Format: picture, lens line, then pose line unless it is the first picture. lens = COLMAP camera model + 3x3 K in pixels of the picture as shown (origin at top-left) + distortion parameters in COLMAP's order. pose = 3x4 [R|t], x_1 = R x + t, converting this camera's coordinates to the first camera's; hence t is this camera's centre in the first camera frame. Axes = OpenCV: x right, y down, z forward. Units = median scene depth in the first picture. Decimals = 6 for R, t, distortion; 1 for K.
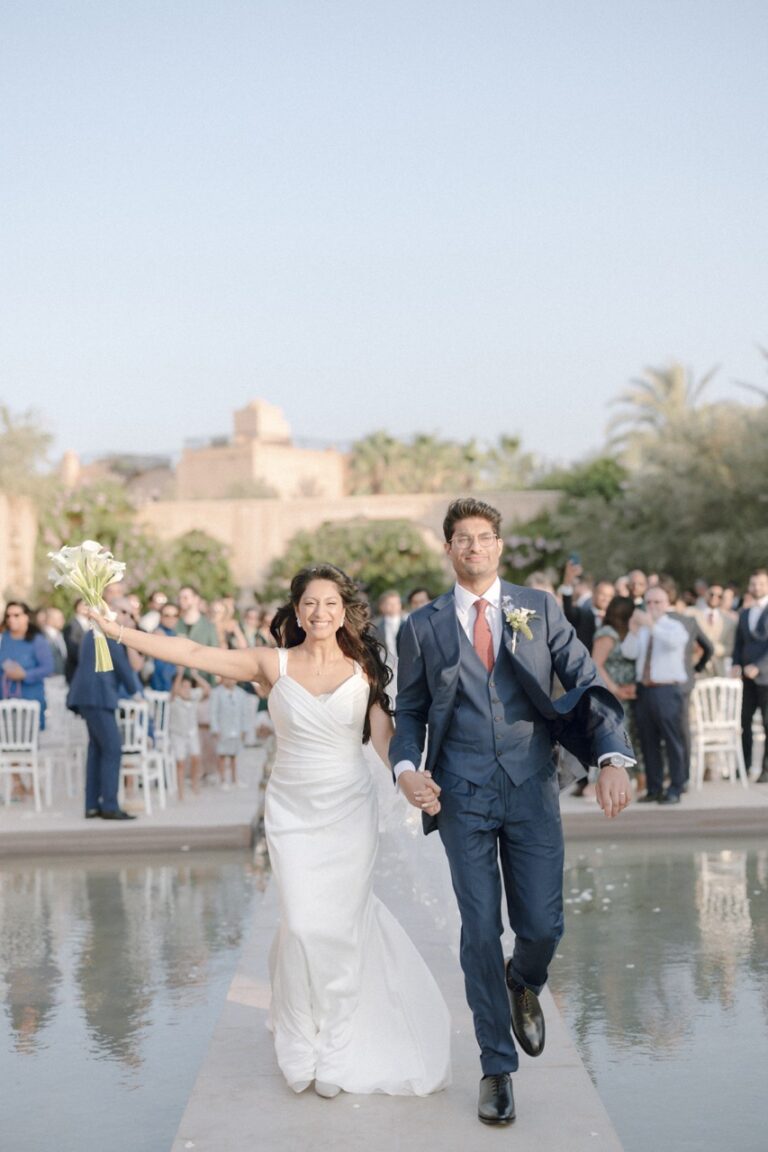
lens RADIAL K [[1831.6, 0, 385.5], [0, 1831.6, 577.1], [0, 0, 1]] dist [0.000783, 0.001972]
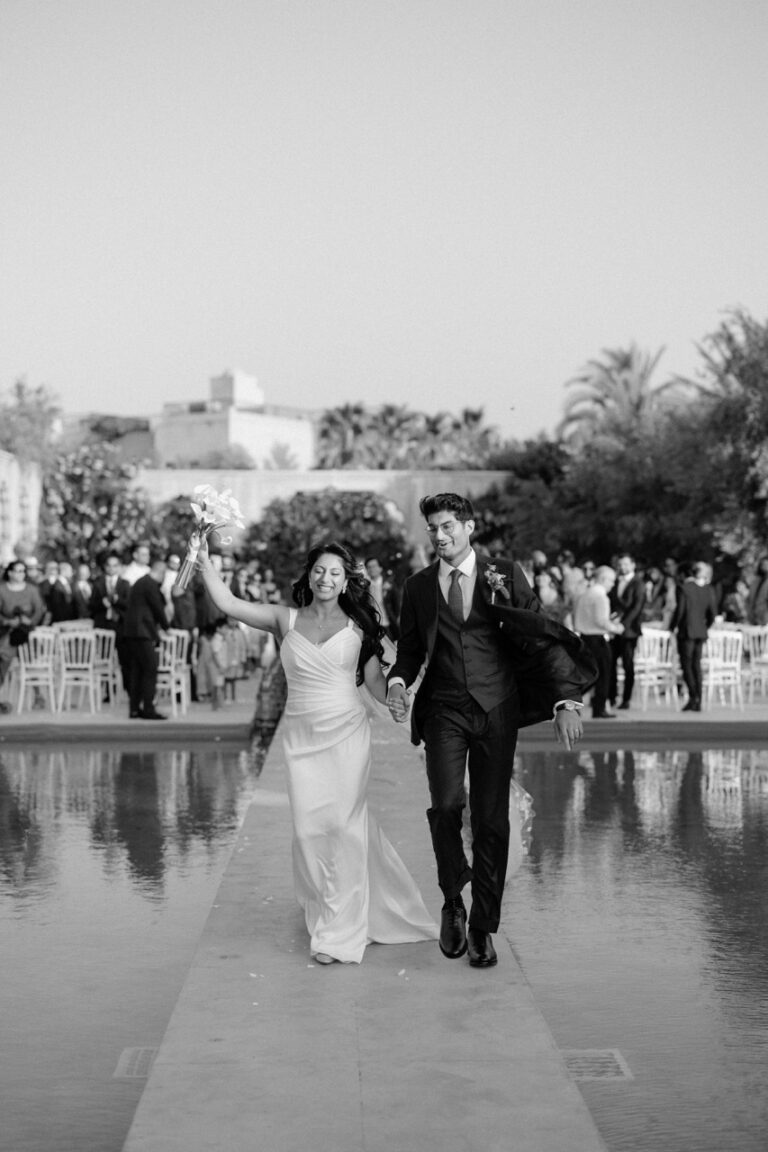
lens RADIAL K [[1831.6, 0, 385.5], [0, 1831.6, 577.1], [0, 0, 1]] dist [0.000783, 0.001972]
pose [[0.999363, 0.029886, 0.019524, -0.000210], [-0.030291, 0.999325, 0.020788, -0.003106], [-0.018889, -0.021366, 0.999593, -0.124349]]
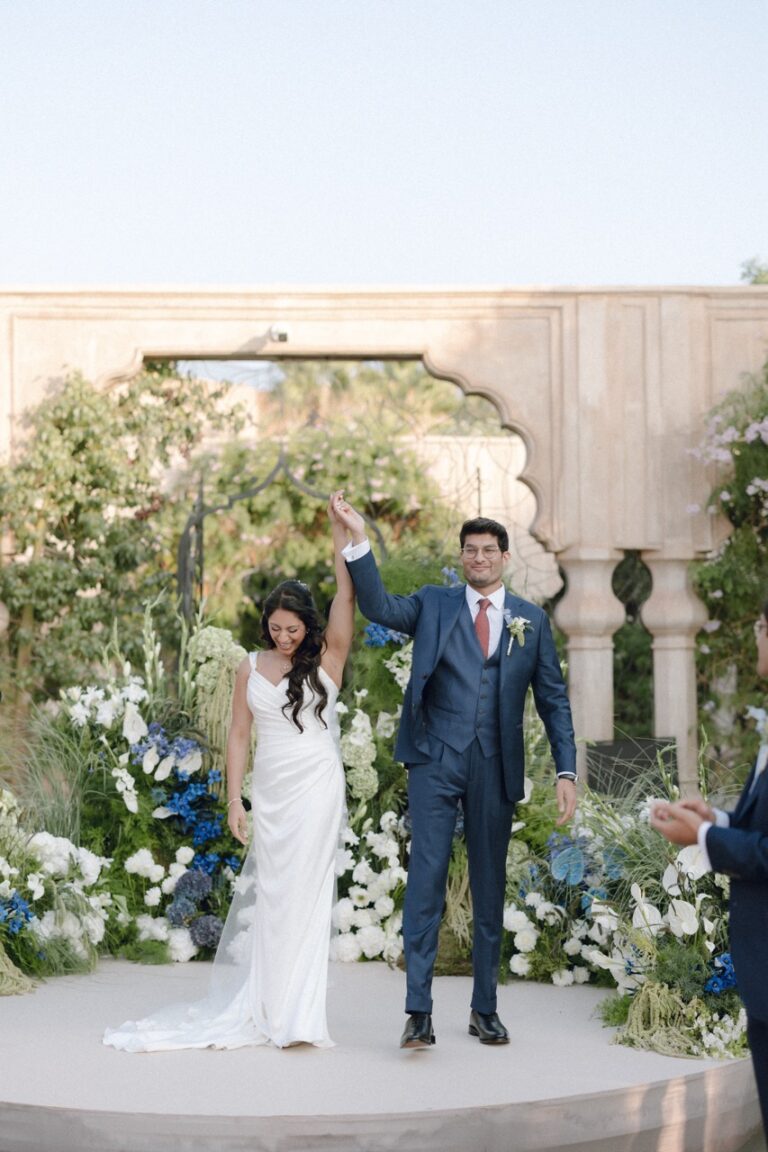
lens RADIAL K [[2134.4, 0, 385.1], [0, 2134.4, 548.3], [0, 0, 1]] dist [0.002719, 0.137102]
pose [[0.999087, 0.032188, 0.028075, -0.002760], [-0.031371, 0.999085, -0.029059, 0.011327], [-0.028985, 0.028152, 0.999183, 0.644804]]
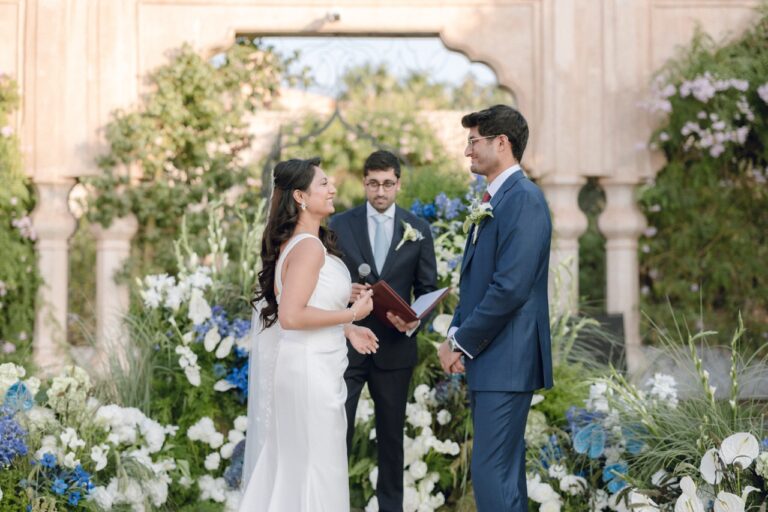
lens RADIAL K [[1221.1, 0, 384.0], [0, 1221.1, 256.0], [0, 0, 1]] dist [0.000783, 0.001972]
pose [[0.999424, 0.031920, 0.011539, -0.001917], [-0.032147, 0.999282, 0.020046, 0.014212], [-0.010891, -0.020405, 0.999732, 0.721775]]
